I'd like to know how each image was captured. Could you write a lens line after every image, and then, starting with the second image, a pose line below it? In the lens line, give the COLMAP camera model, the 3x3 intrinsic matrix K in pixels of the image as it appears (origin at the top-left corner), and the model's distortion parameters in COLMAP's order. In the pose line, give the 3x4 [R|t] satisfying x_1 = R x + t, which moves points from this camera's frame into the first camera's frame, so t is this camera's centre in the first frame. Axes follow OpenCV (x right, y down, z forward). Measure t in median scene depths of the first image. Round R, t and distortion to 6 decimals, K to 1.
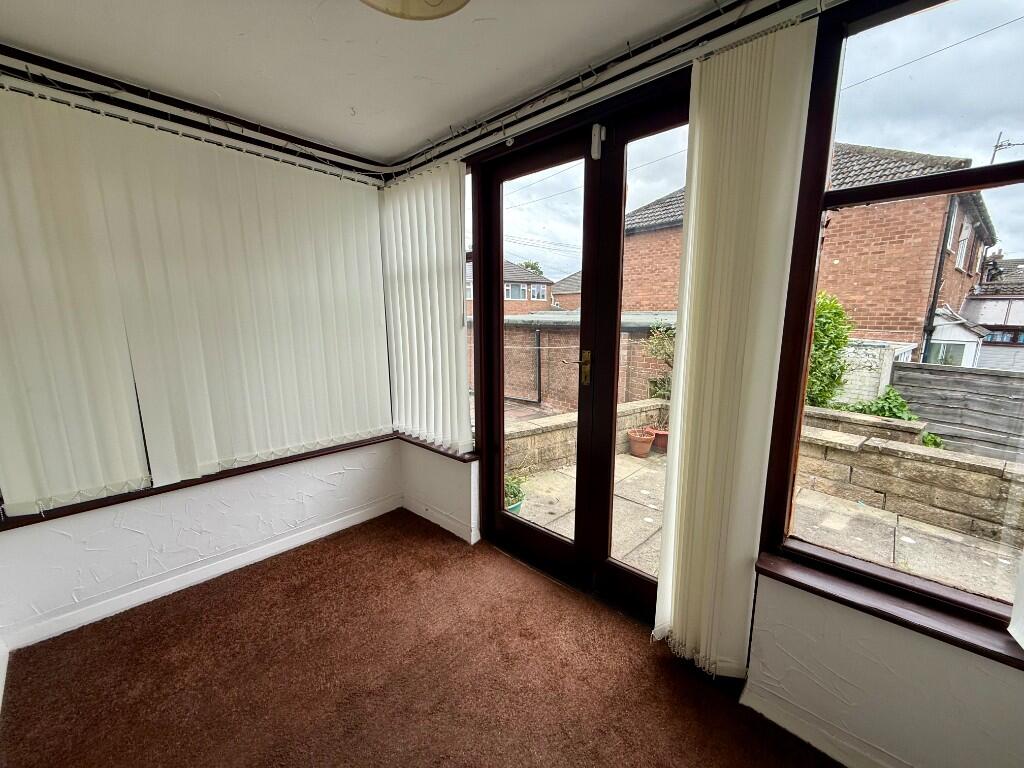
lens RADIAL K [[410.8, 0, 513.9], [0, 410.8, 383.7], [0, 0, 1]] dist [0.000935, 0.000162]
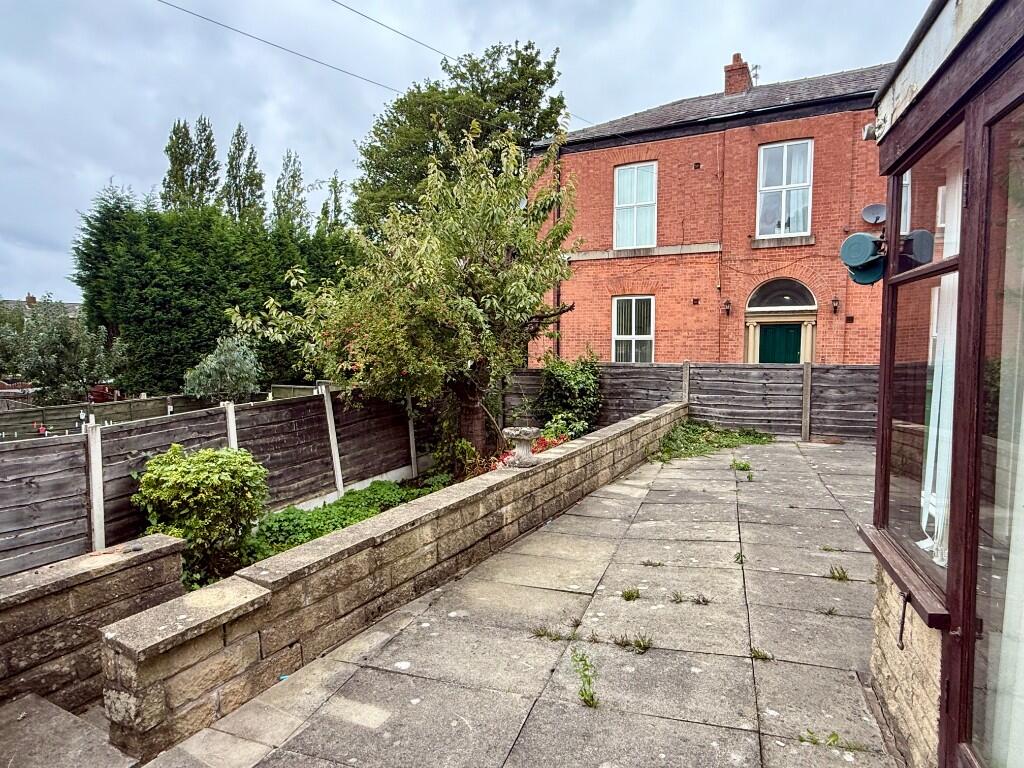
lens RADIAL K [[595.8, 0, 510.2], [0, 595.8, 386.3], [0, 0, 1]] dist [0.003568, -0.003559]
pose [[-0.406303, -0.061548, 0.911663, -0.022493], [0.172020, 0.974737, 0.142471, -0.076998], [-0.897400, 0.214710, -0.385451, 0.382309]]
